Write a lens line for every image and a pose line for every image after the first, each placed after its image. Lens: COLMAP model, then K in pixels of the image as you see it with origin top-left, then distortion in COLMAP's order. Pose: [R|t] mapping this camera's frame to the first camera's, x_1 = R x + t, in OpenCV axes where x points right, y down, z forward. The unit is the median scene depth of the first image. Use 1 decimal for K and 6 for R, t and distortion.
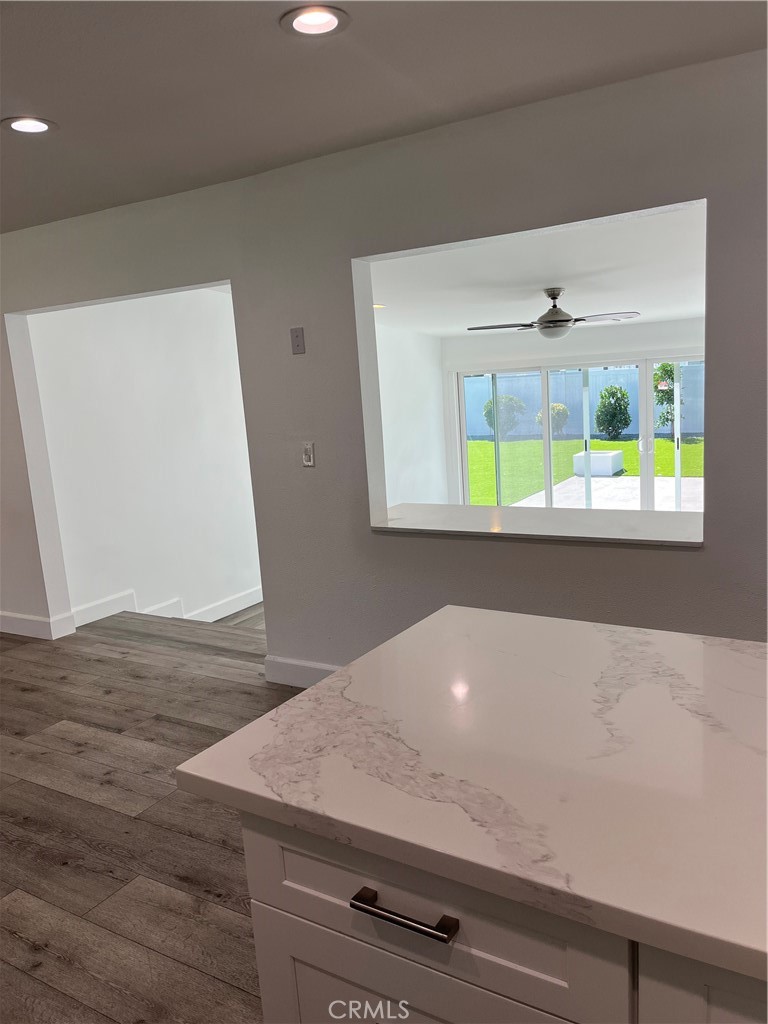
lens RADIAL K [[772.2, 0, 392.2], [0, 772.2, 515.9], [0, 0, 1]] dist [0.068916, -0.094299]
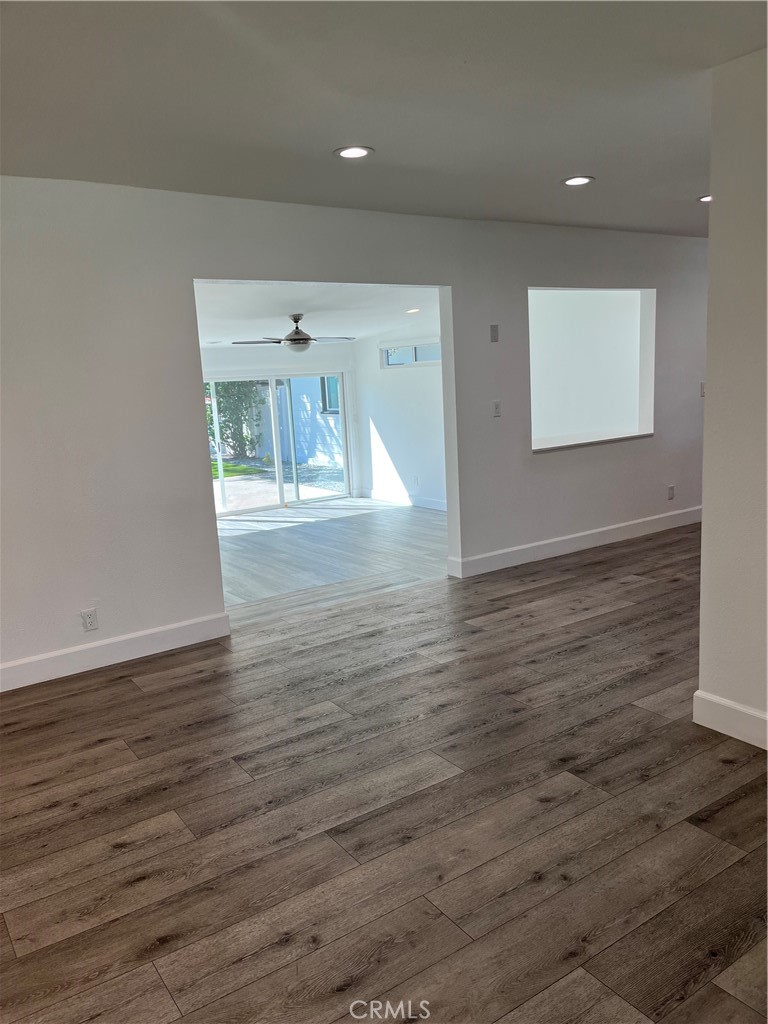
lens RADIAL K [[772.2, 0, 392.2], [0, 772.2, 515.9], [0, 0, 1]] dist [0.068916, -0.094299]
pose [[0.413529, -0.121347, 0.902369, -1.507091], [0.184112, 0.981750, 0.047650, 0.016874], [-0.891682, 0.146432, 0.428323, 0.535017]]
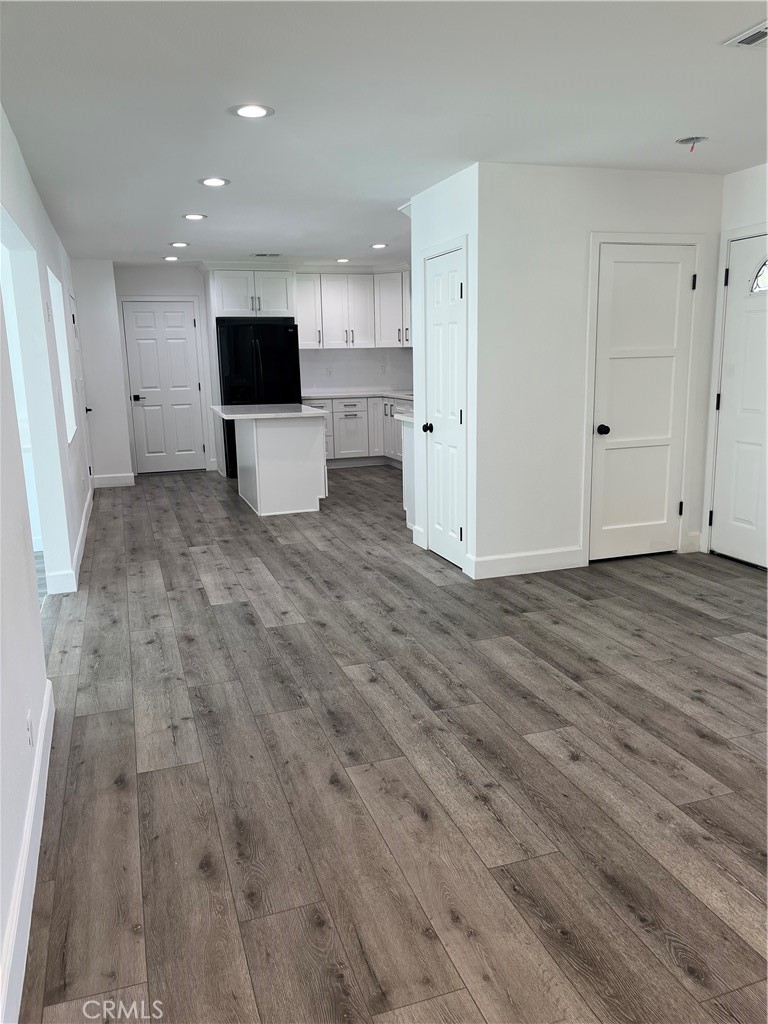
lens RADIAL K [[771.2, 0, 384.0], [0, 771.2, 512.0], [0, 0, 1]] dist [0.062649, -0.104541]
pose [[-0.758376, -0.048811, 0.649987, -1.361821], [0.185077, 0.940024, 0.286532, -0.166817], [-0.624990, 0.337597, -0.703858, 1.584898]]
